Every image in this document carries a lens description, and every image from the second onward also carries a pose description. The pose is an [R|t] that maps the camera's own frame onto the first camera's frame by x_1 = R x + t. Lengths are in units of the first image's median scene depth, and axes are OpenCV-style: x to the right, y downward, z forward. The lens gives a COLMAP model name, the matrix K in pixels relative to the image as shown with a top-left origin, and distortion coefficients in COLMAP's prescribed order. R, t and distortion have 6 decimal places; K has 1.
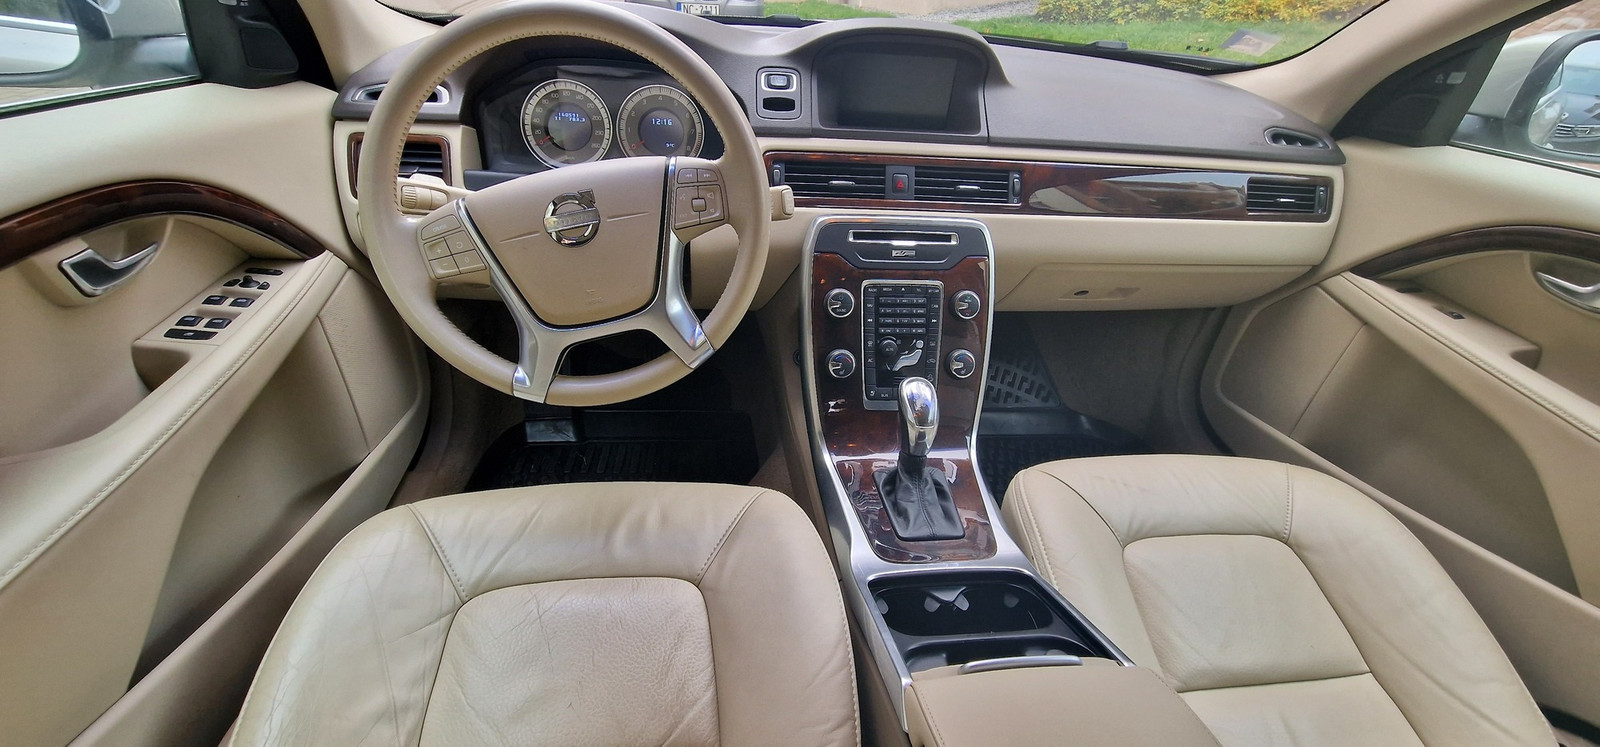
lens RADIAL K [[668.3, 0, 801.1], [0, 668.3, 369.2], [0, 0, 1]] dist [-0.000386, -0.000559]
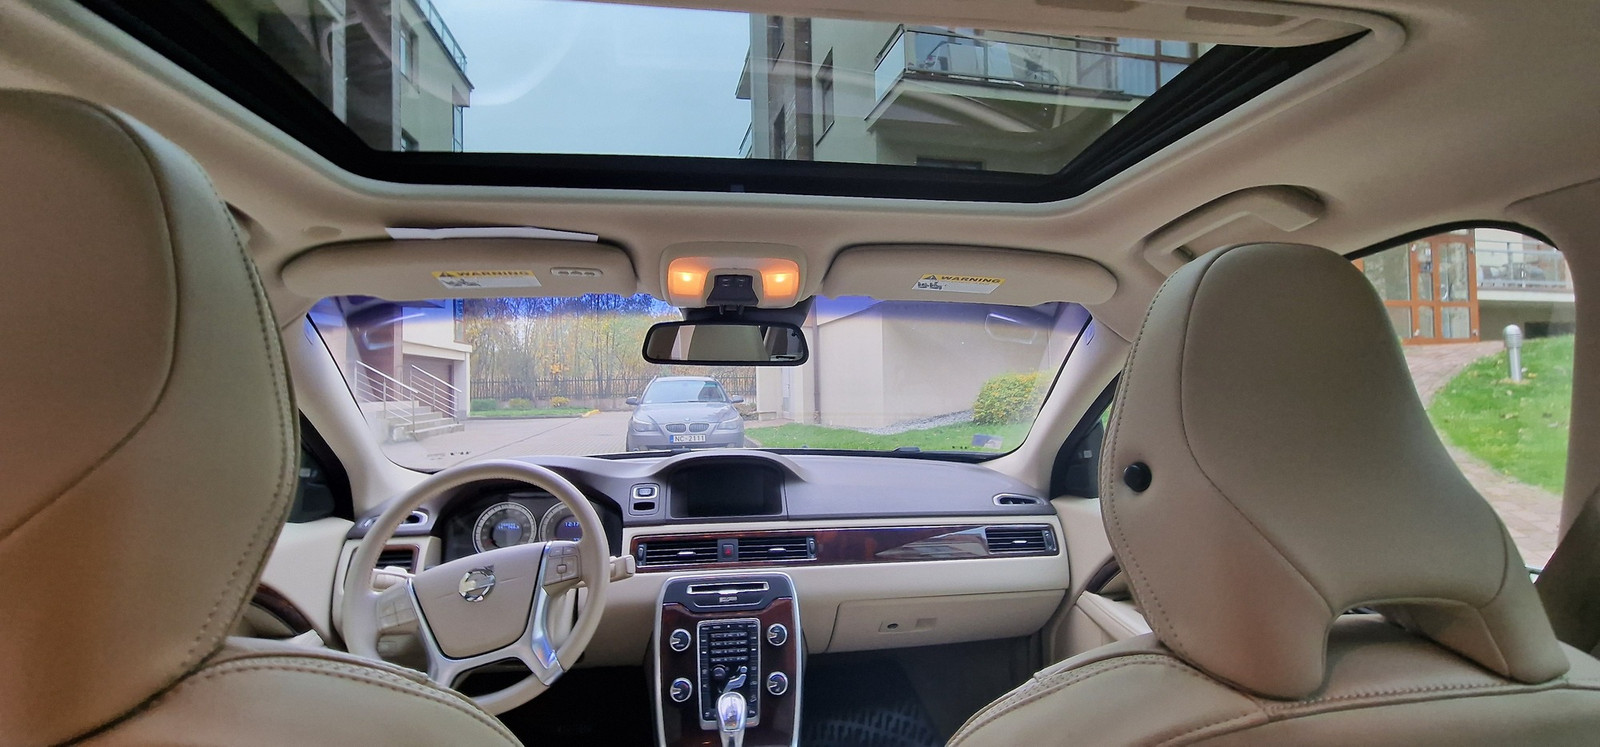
lens RADIAL K [[668.3, 0, 801.9], [0, 668.3, 370.5], [0, 0, 1]] dist [-0.000386, -0.000559]
pose [[0.996831, -0.078110, 0.015080, 0.318928], [0.073553, 0.832734, -0.548765, 0.203627], [0.030306, 0.548135, 0.835840, -0.420102]]
